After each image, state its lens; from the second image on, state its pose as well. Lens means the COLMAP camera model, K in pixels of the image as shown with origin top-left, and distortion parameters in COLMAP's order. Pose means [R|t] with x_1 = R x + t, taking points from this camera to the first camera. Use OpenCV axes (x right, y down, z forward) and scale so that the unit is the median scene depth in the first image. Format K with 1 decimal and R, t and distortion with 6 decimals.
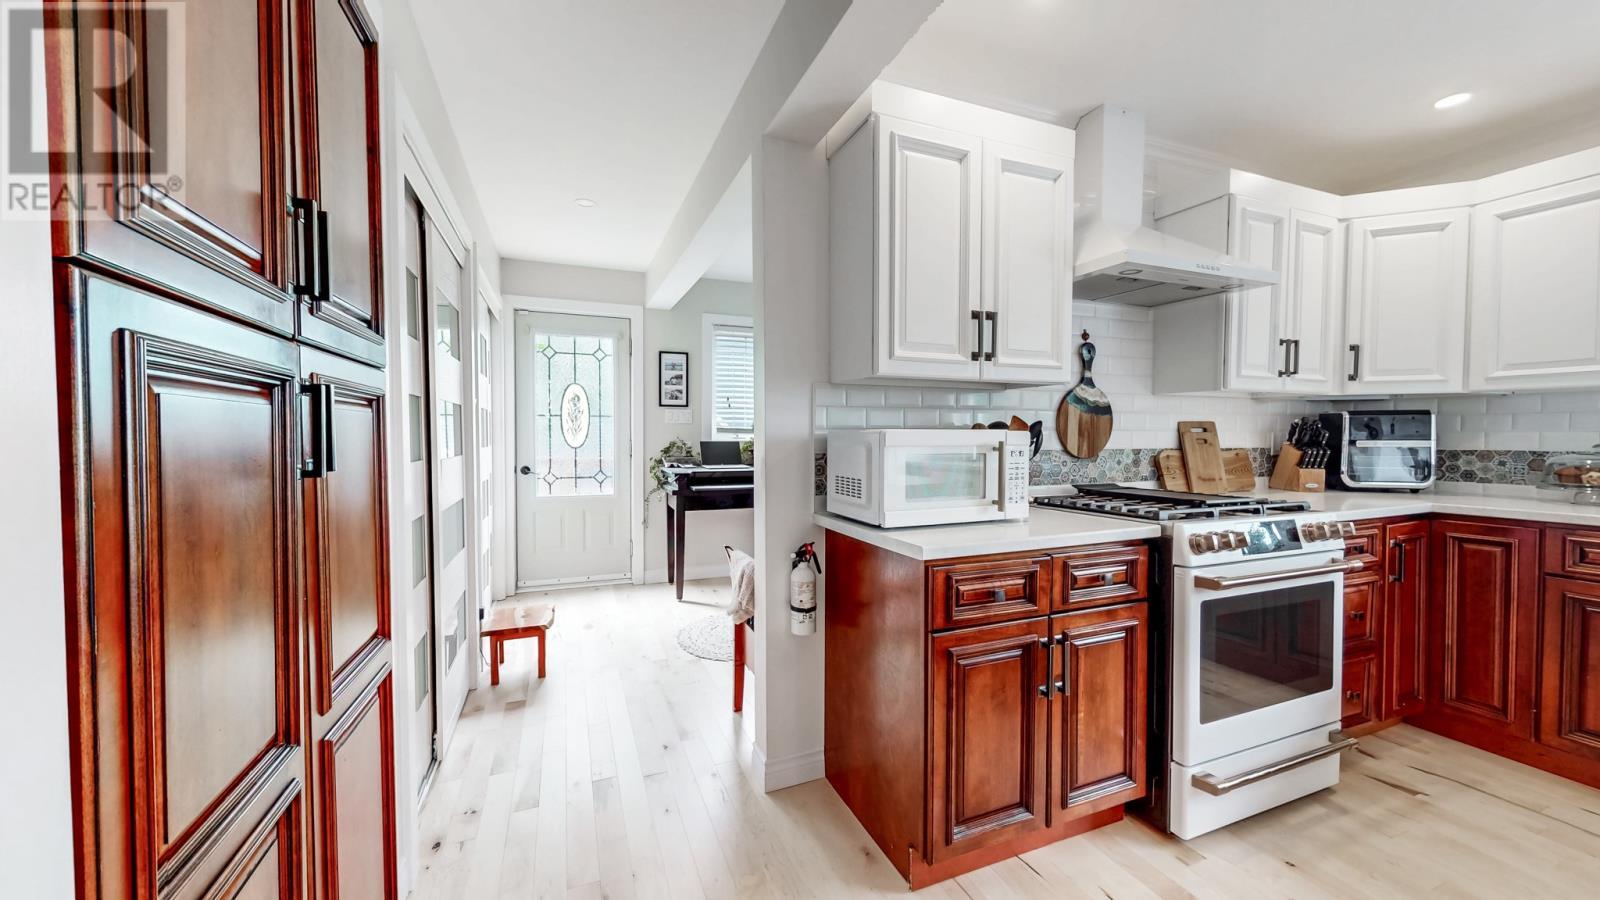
lens RADIAL K [[587.1, 0, 799.0], [0, 587.1, 452.1], [0, 0, 1]] dist [0.000030, -0.000170]
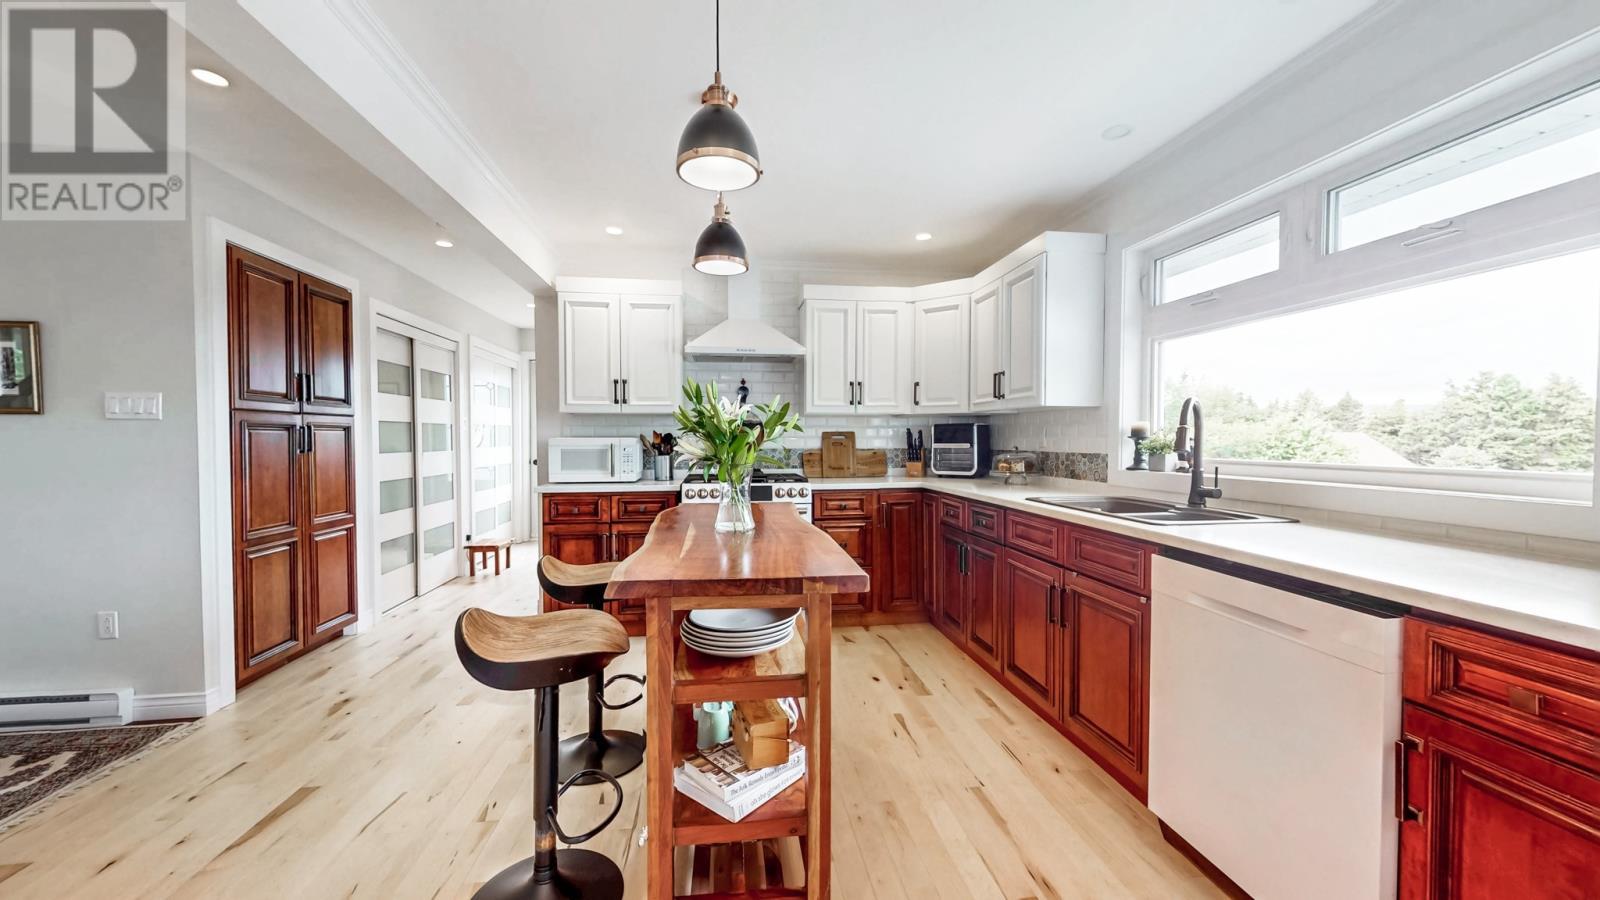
lens RADIAL K [[587.1, 0, 799.0], [0, 587.1, 452.1], [0, 0, 1]] dist [0.000030, -0.000170]
pose [[0.969148, 0.004821, -0.246431, 1.071878], [-0.006155, 0.999970, -0.004641, 0.012511], [0.246402, 0.006015, 0.969149, -0.612928]]
